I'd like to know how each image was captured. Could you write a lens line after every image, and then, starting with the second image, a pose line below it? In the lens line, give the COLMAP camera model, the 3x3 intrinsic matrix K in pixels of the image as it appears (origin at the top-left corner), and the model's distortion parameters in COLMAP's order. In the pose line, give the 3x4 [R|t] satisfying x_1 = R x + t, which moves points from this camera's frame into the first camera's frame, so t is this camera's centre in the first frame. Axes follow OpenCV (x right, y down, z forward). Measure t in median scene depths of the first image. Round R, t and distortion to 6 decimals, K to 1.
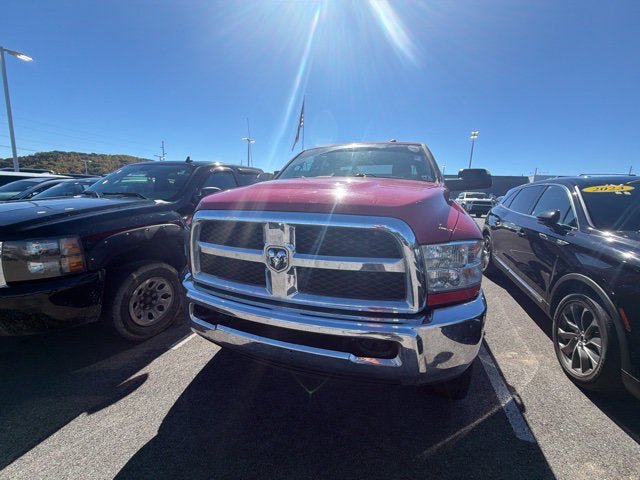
lens RADIAL K [[262.5, 0, 319.8], [0, 262.5, 241.1], [0, 0, 1]] dist [0.000238, 0.000067]
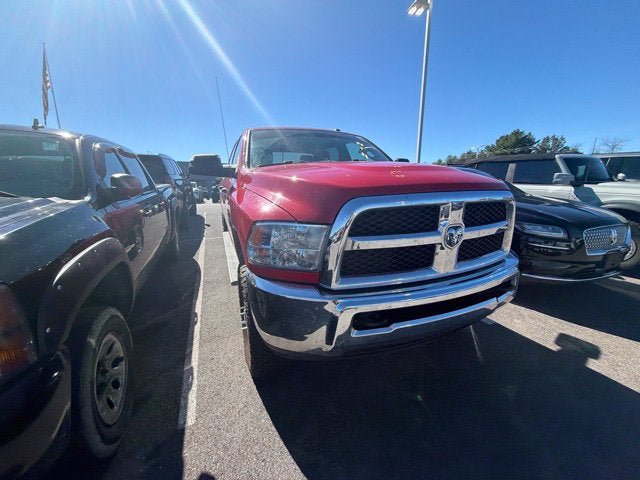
lens RADIAL K [[262.9, 0, 324.5], [0, 262.9, 240.9], [0, 0, 1]] dist [-0.000167, -0.000040]
pose [[0.738757, -0.169402, 0.652335, -0.795363], [0.145918, 0.985141, 0.090578, -0.055608], [-0.657986, 0.028272, 0.752499, 0.339887]]
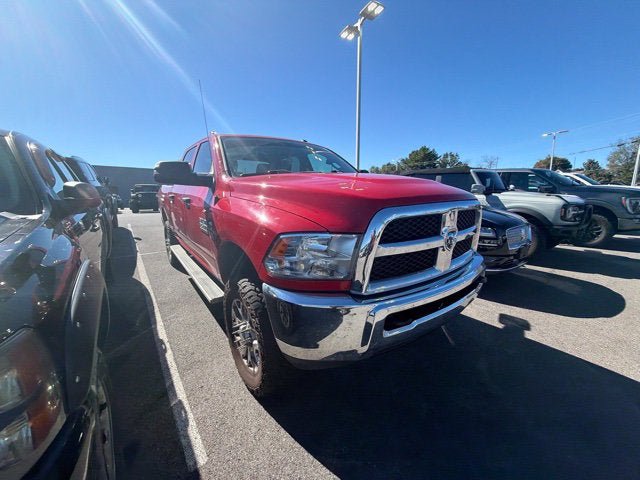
lens RADIAL K [[260.0, 0, 328.7], [0, 260.0, 240.2], [0, 0, 1]] dist [-0.001603, -0.000092]
pose [[0.538926, -0.179600, 0.822984, -0.953266], [0.169246, 0.980169, 0.103072, -0.099430], [-0.825175, 0.083738, 0.558636, 0.498016]]
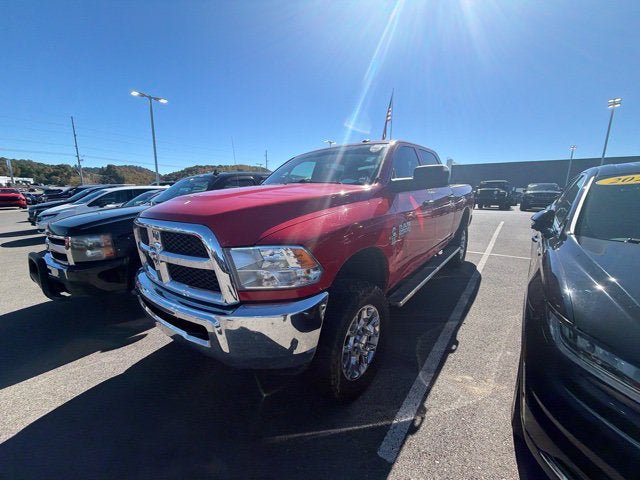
lens RADIAL K [[263.3, 0, 320.0], [0, 263.3, 240.0], [0, 0, 1]] dist [0.000703, 0.000064]
pose [[0.934702, 0.024632, -0.354577, 0.701829], [-0.023023, 0.999697, 0.008754, -0.024327], [0.354685, -0.000019, 0.934986, 0.024759]]
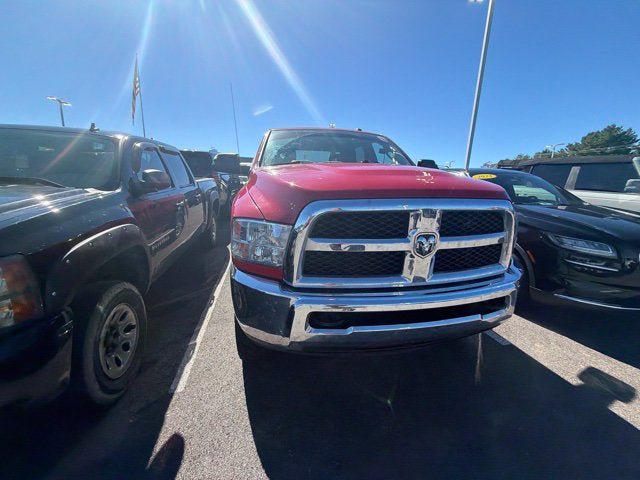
lens RADIAL K [[262.0, 0, 320.4], [0, 262.0, 240.9], [0, 0, 1]] dist [-0.000539, -0.000087]
pose [[0.855527, -0.116657, 0.504445, -0.651242], [0.088749, 0.992908, 0.079102, -0.041190], [-0.510095, -0.022905, 0.859813, 0.205526]]
